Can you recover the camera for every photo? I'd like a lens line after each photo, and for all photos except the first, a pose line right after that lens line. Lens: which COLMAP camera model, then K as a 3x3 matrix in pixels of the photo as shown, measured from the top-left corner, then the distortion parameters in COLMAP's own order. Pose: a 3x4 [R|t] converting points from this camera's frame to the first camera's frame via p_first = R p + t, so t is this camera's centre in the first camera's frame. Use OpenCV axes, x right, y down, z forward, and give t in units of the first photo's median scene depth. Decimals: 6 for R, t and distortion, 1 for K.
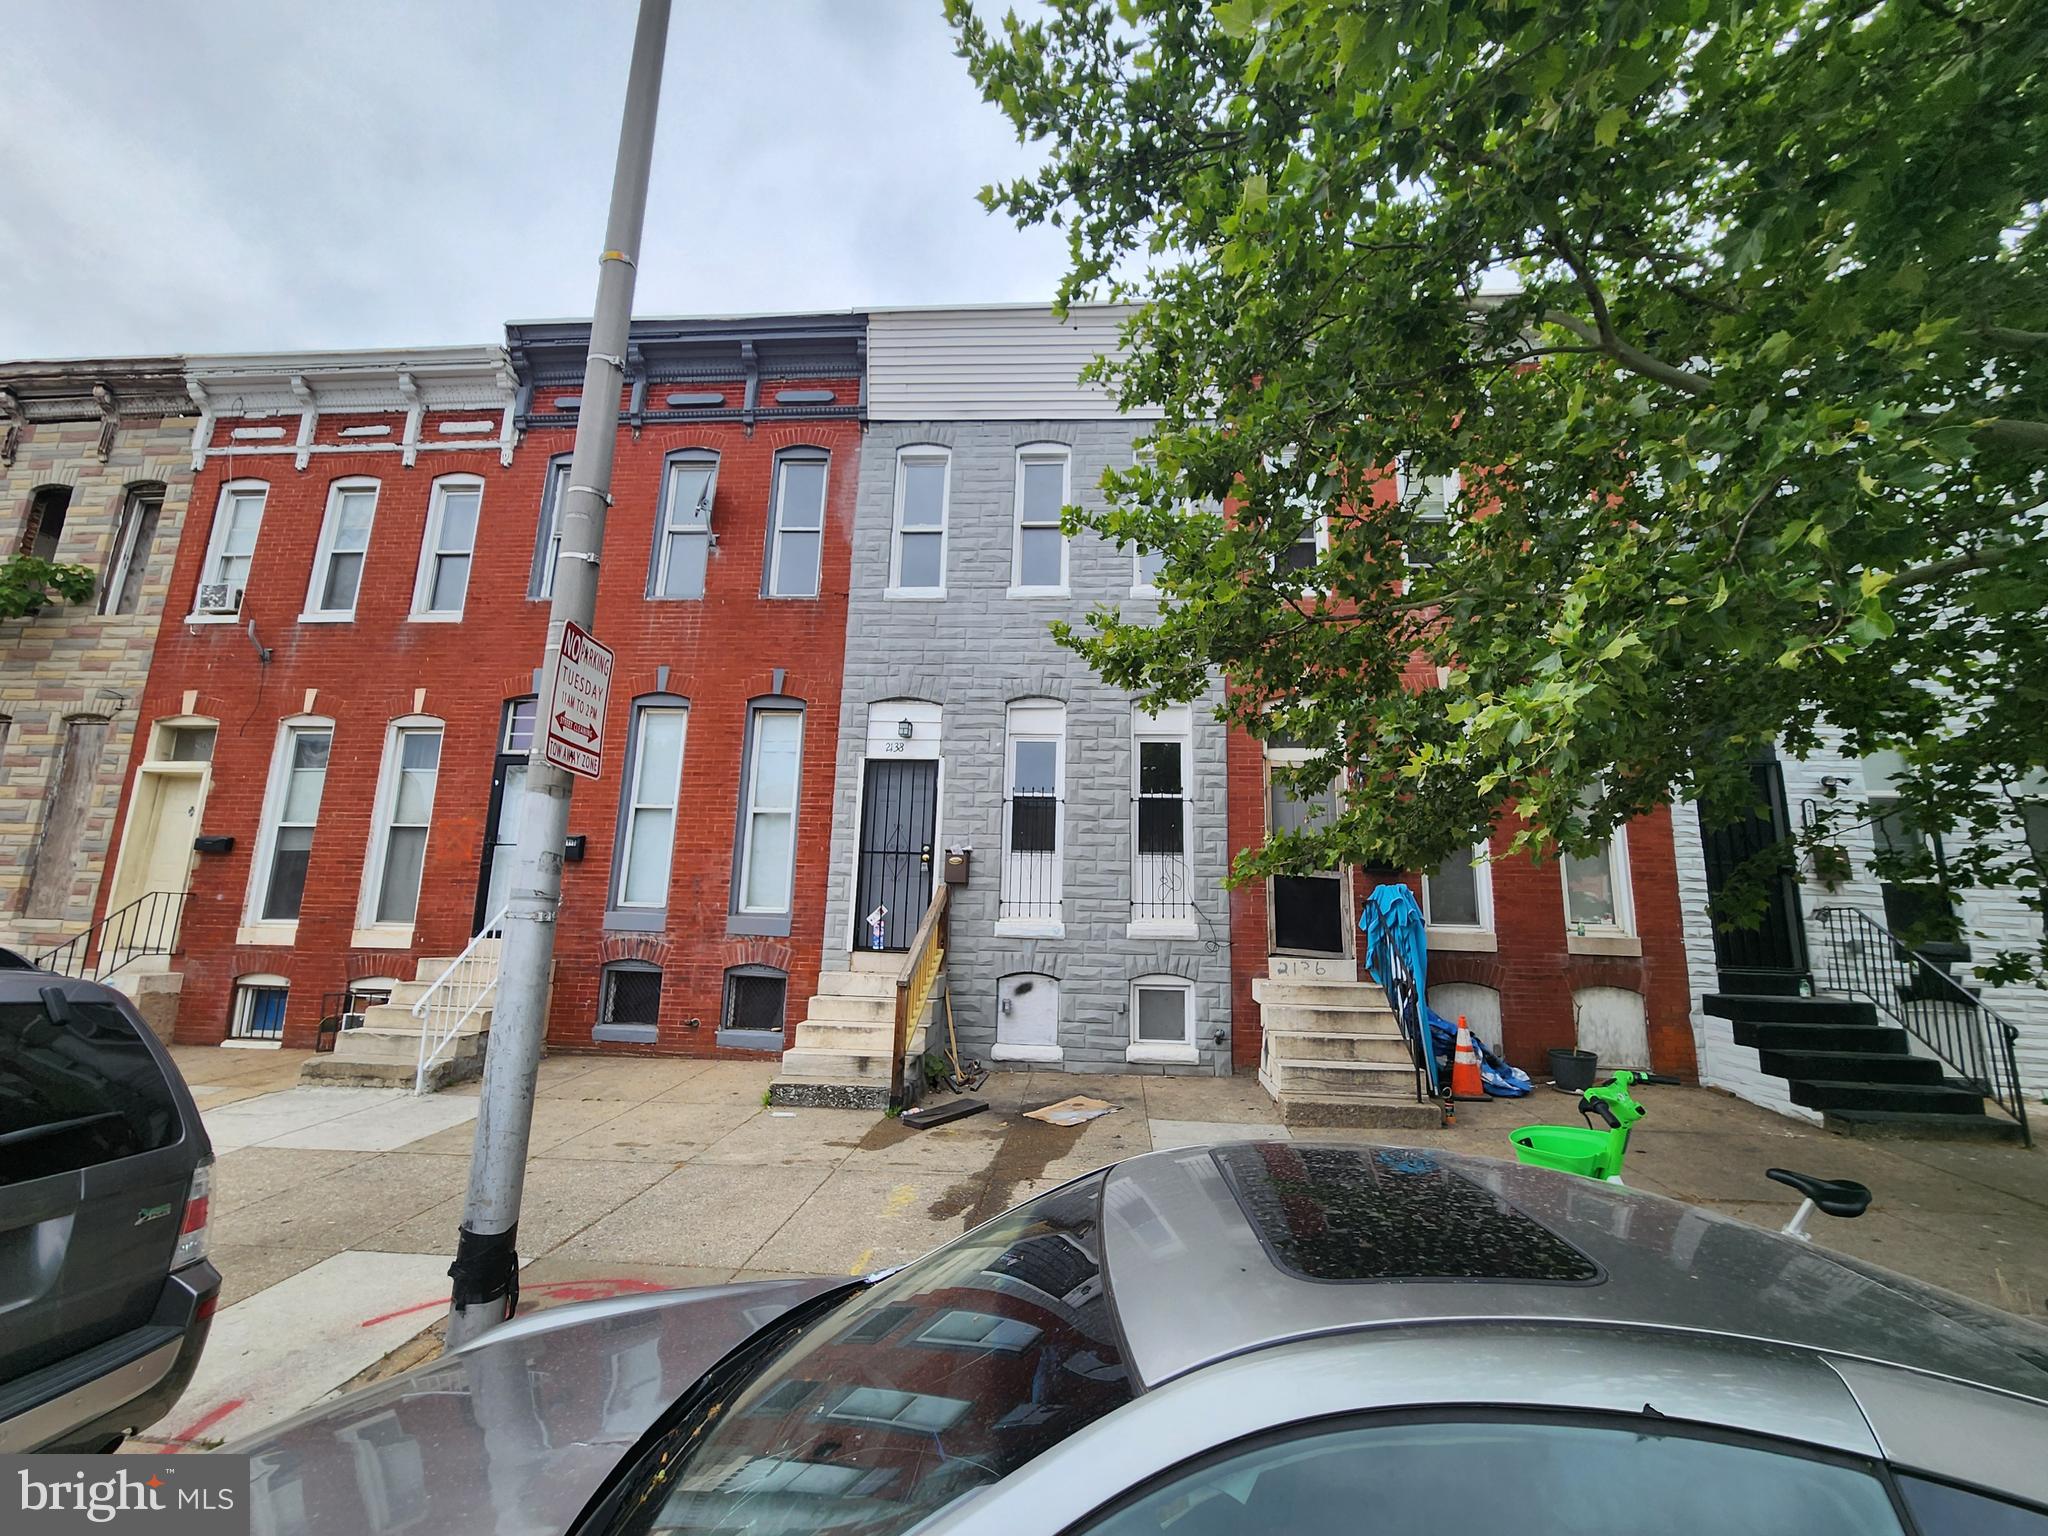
lens RADIAL K [[834.7, 0, 1064.8], [0, 834.7, 776.7], [0, 0, 1]] dist [-0.004397, -0.000095]
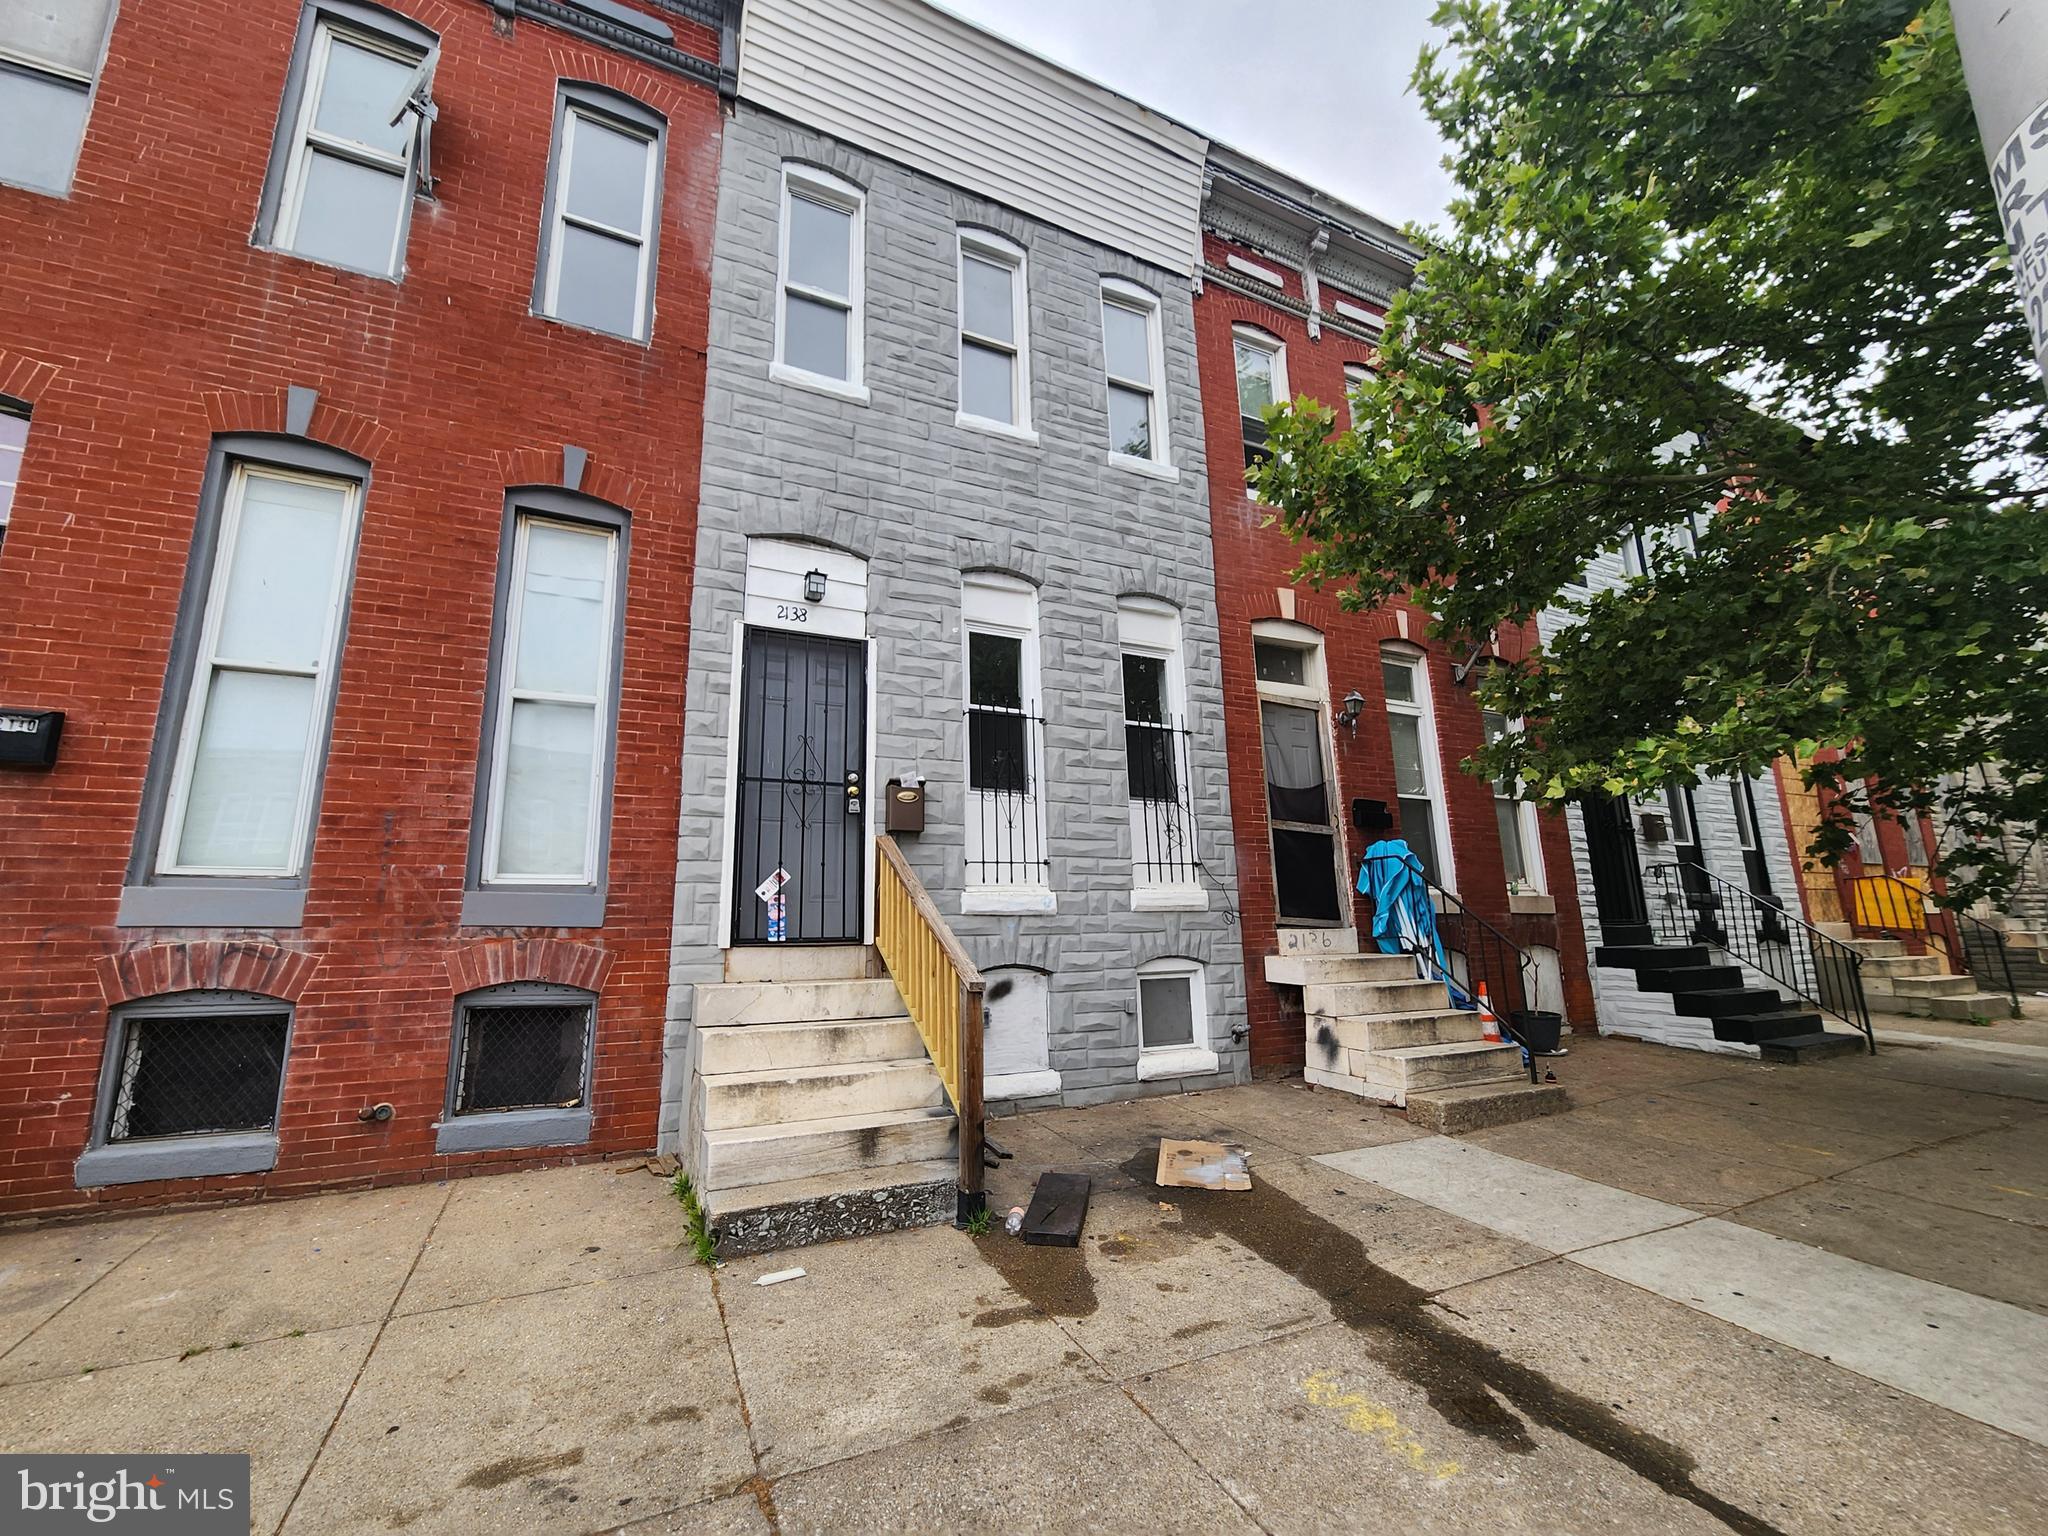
lens RADIAL K [[834.7, 0, 1021.3], [0, 834.7, 767.8], [0, 0, 1]] dist [-0.004397, -0.000095]
pose [[0.872399, 0.056422, 0.485527, -0.362994], [-0.047978, 0.998403, -0.029814, 0.092285], [-0.486434, 0.002715, 0.873713, 0.396094]]
